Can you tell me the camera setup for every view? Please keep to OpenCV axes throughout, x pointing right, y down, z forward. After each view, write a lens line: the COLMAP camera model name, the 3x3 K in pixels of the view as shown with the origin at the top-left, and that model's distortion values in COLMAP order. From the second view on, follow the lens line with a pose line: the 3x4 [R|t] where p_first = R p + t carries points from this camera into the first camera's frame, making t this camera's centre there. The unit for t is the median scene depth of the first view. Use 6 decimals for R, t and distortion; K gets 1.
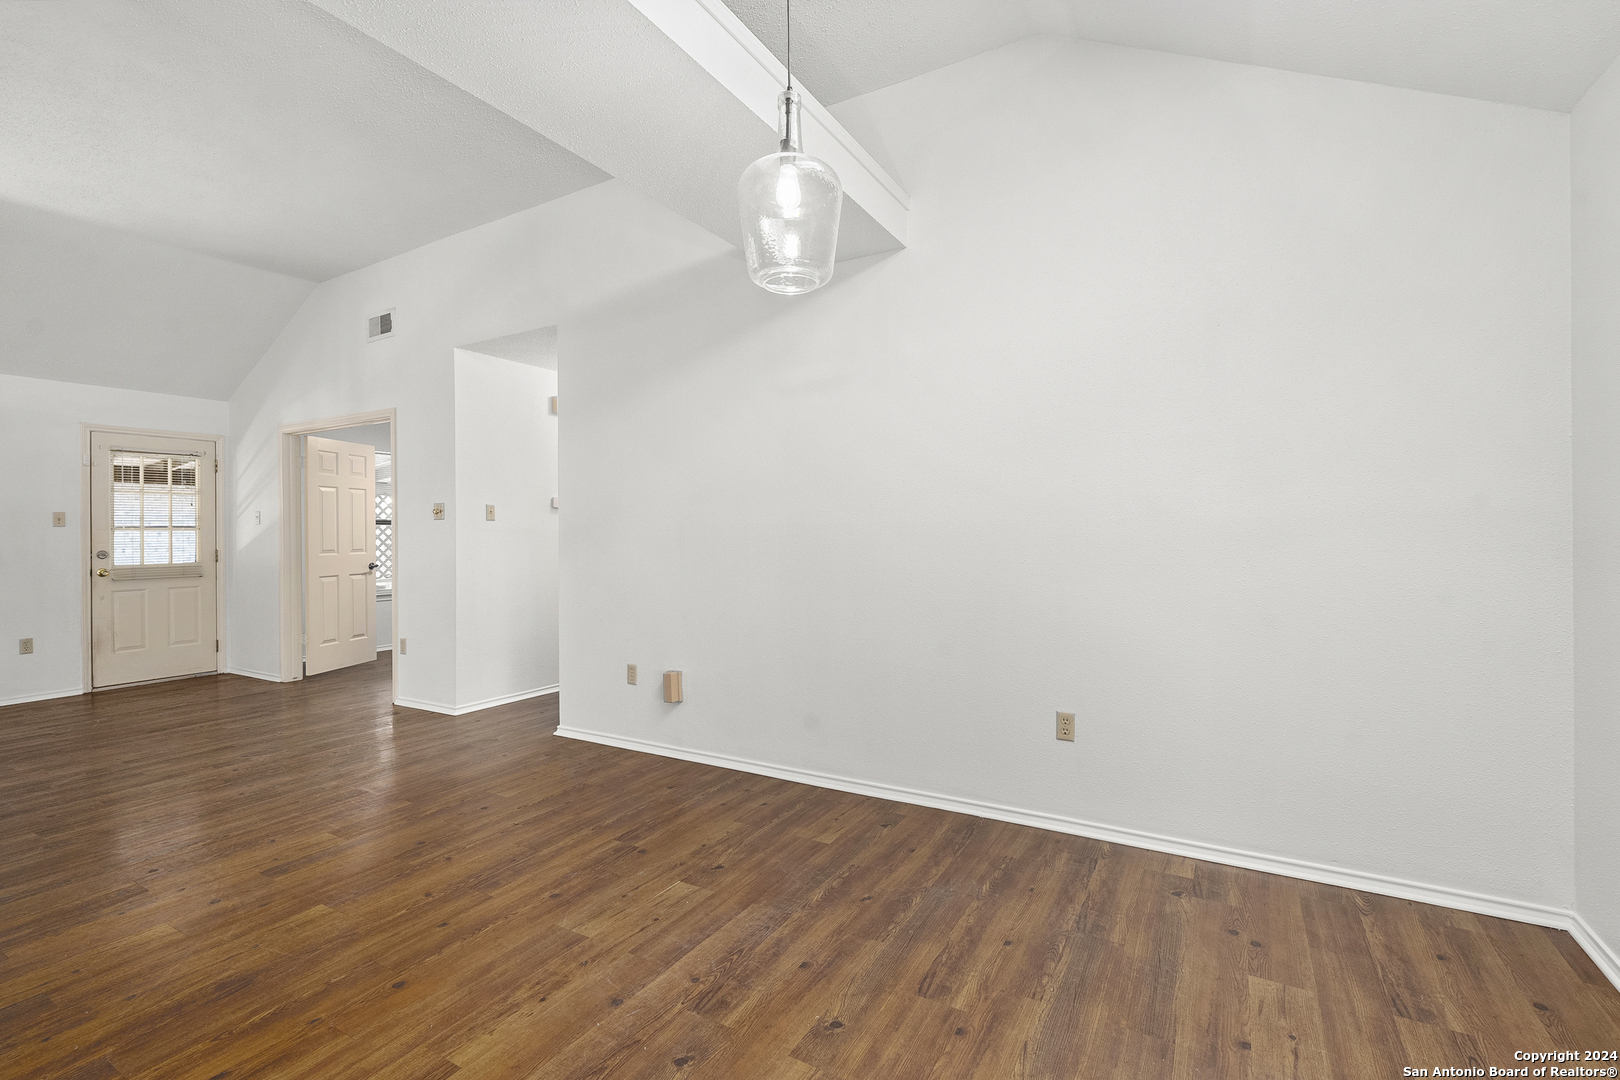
lens RADIAL K [[719.9, 0, 826.2], [0, 719.9, 531.7], [0, 0, 1]] dist [-0.002922, -0.001368]
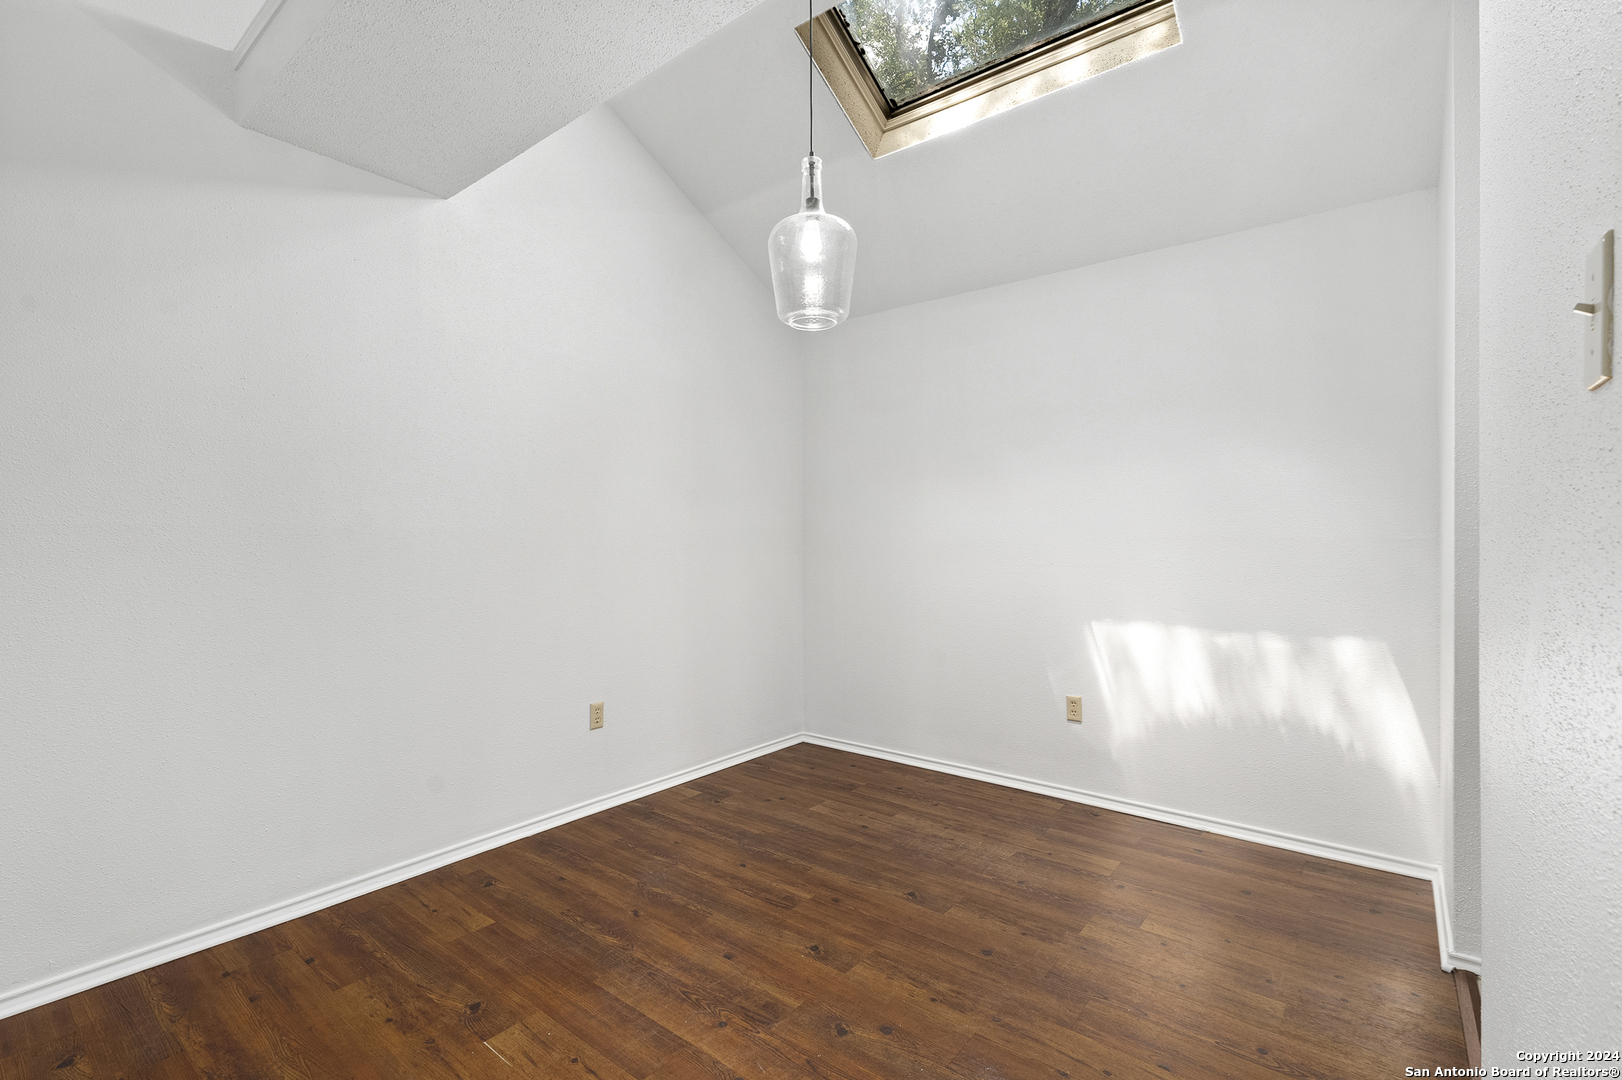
lens RADIAL K [[720.8, 0, 818.1], [0, 720.8, 538.9], [0, 0, 1]] dist [-0.002922, -0.001368]
pose [[0.163000, 0.003715, 0.986619, -0.919857], [0.002611, 0.999988, -0.004197, 0.000930], [-0.986623, 0.003260, 0.162988, 0.616709]]
